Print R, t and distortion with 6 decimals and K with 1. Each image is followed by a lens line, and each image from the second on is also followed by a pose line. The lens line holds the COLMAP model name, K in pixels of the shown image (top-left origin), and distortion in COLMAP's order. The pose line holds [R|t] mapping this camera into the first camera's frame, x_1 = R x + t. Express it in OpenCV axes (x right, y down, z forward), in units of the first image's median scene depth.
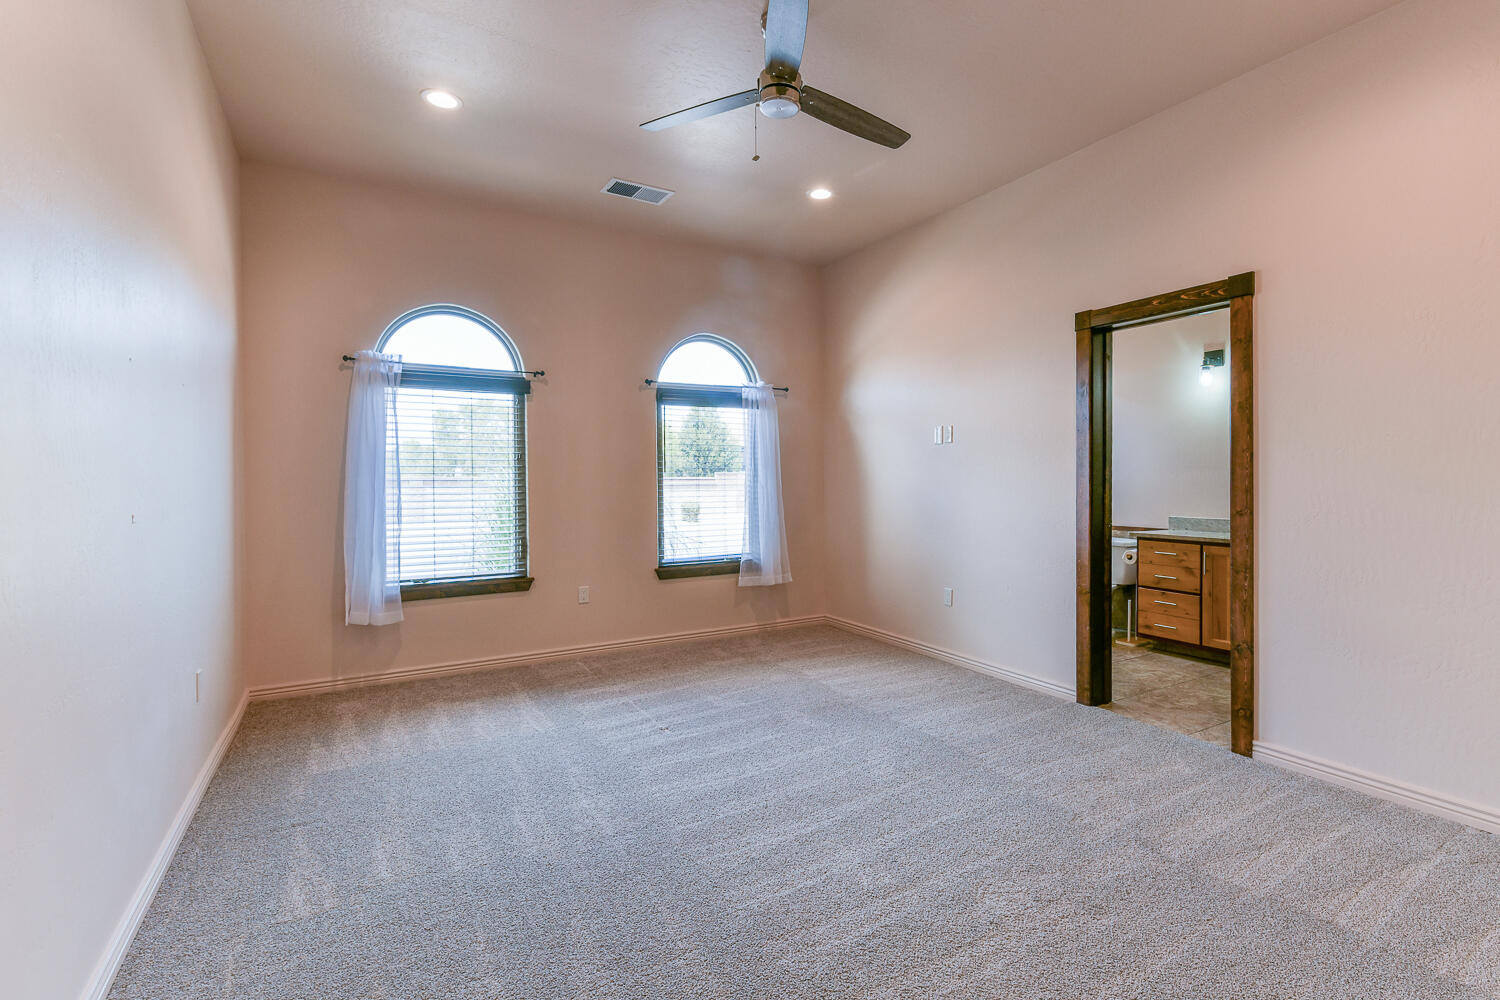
lens RADIAL K [[687.4, 0, 775.4], [0, 687.4, 473.6], [0, 0, 1]] dist [0.003683, -0.000226]
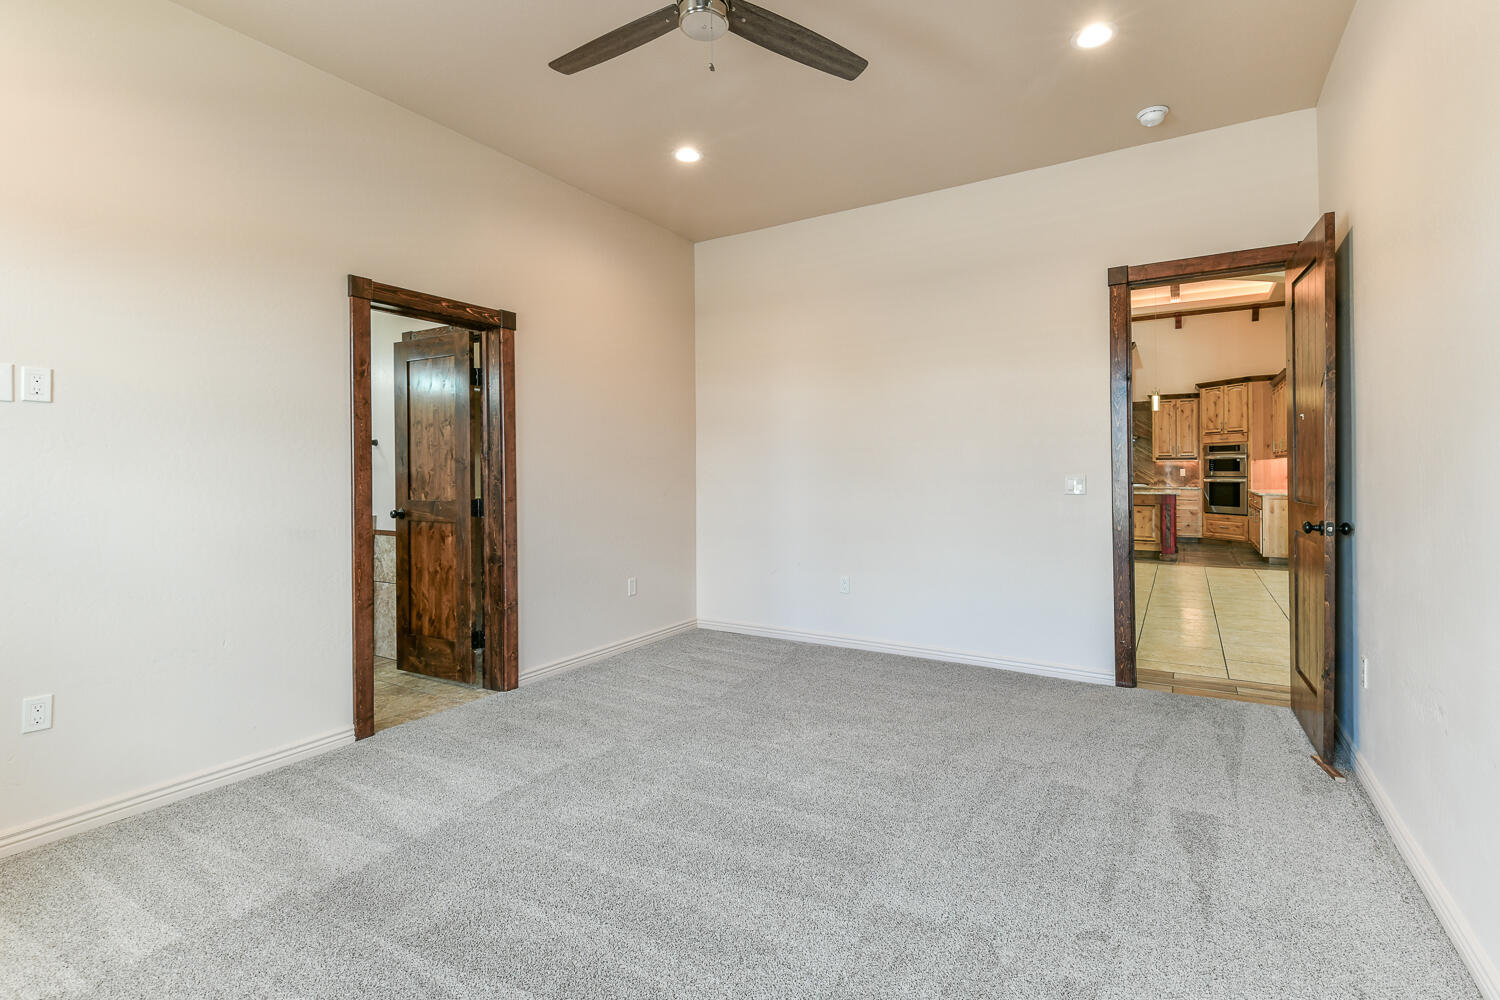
lens RADIAL K [[687.4, 0, 775.4], [0, 687.4, 473.6], [0, 0, 1]] dist [0.003683, -0.000226]
pose [[-0.481669, 0.007623, 0.876320, -0.689709], [0.006034, 0.999967, -0.005382, 0.019854], [-0.876333, 0.002695, -0.481699, 1.216144]]
